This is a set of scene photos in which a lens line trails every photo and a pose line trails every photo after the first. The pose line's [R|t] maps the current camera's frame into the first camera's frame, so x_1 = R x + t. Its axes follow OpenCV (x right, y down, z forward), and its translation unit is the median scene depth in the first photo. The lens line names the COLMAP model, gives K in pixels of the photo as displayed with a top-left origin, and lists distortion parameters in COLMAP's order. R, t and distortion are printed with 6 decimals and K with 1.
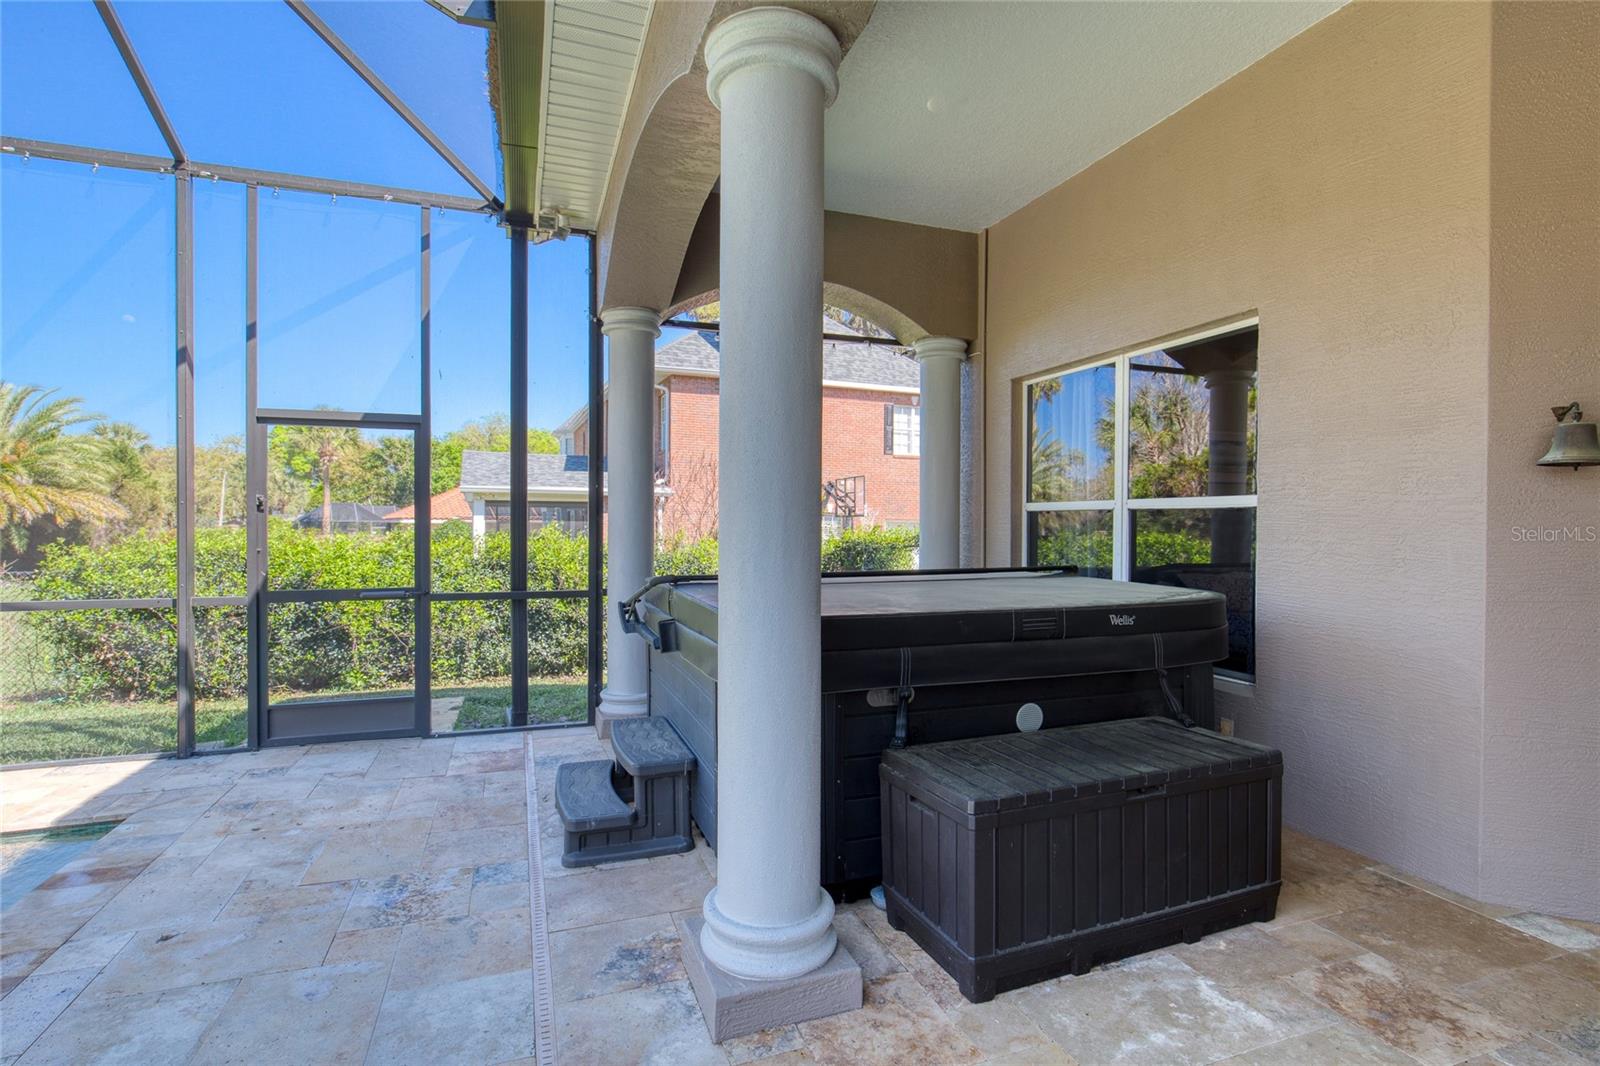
lens RADIAL K [[729.1, 0, 794.3], [0, 729.1, 529.8], [0, 0, 1]] dist [-0.016213, 0.006922]
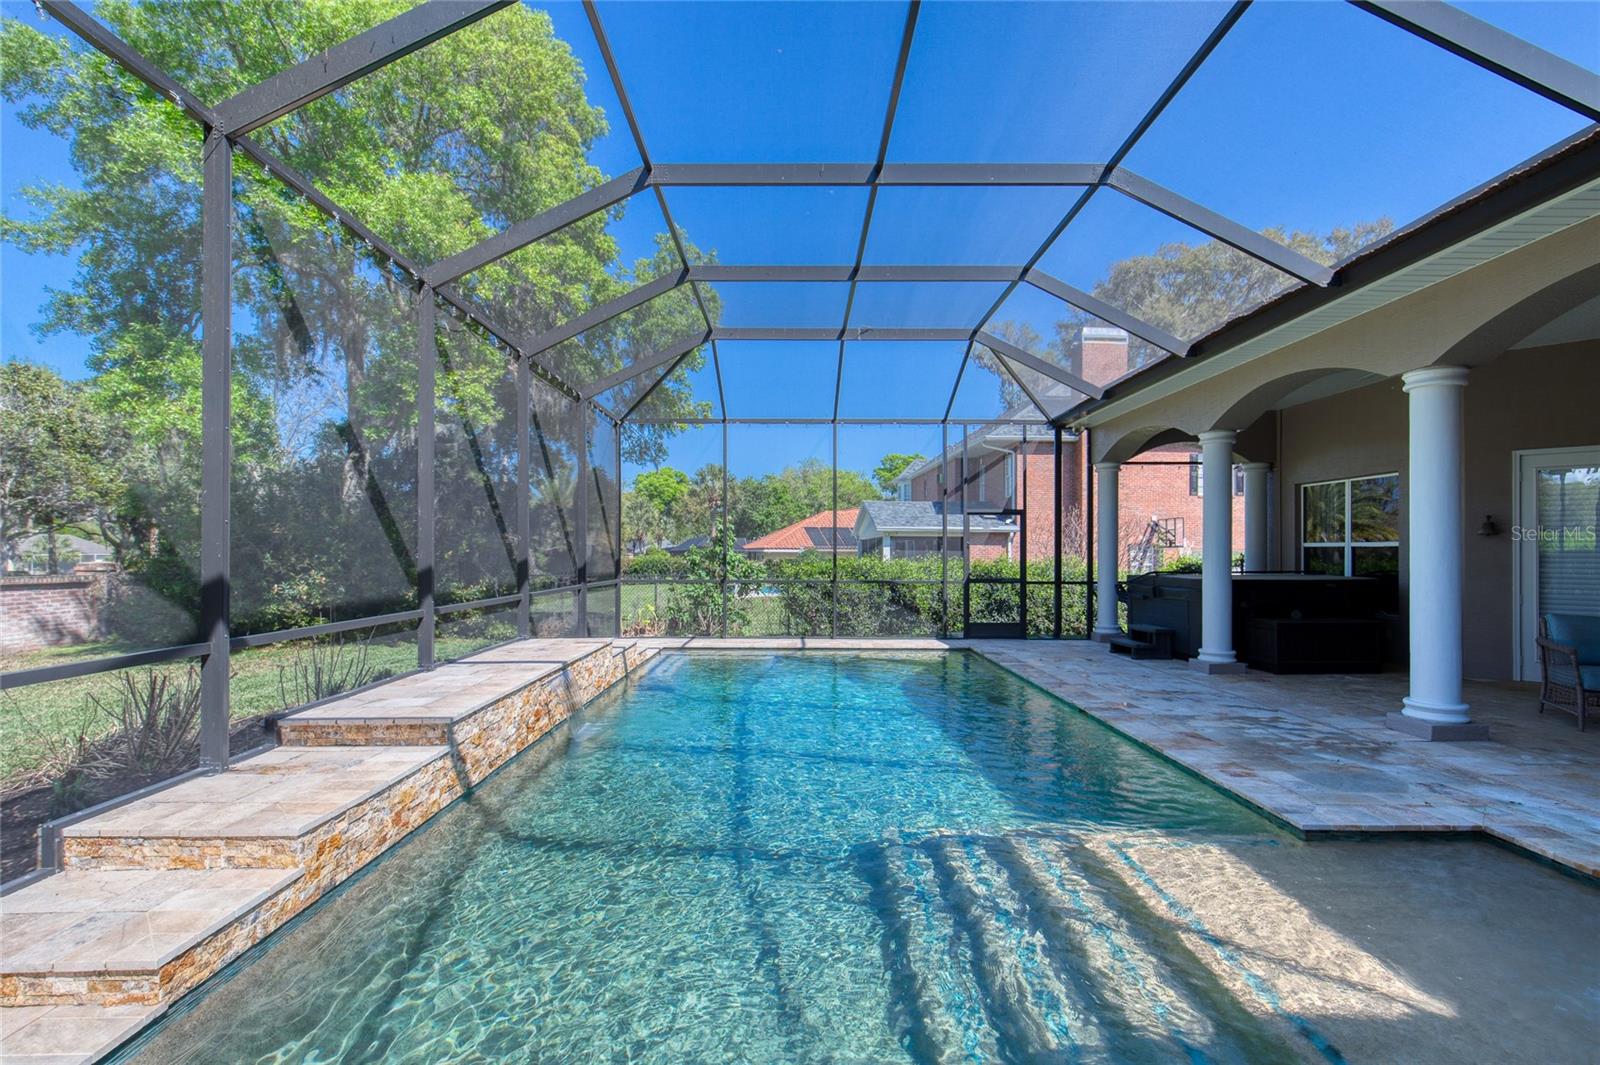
lens RADIAL K [[729.1, 0, 813.1], [0, 729.1, 544.6], [0, 0, 1]] dist [-0.016213, 0.006922]
pose [[0.947895, -0.004259, -0.318553, -0.368209], [-0.001699, 0.999829, -0.018421, 0.010203], [0.318577, 0.018003, 0.947726, -1.476790]]
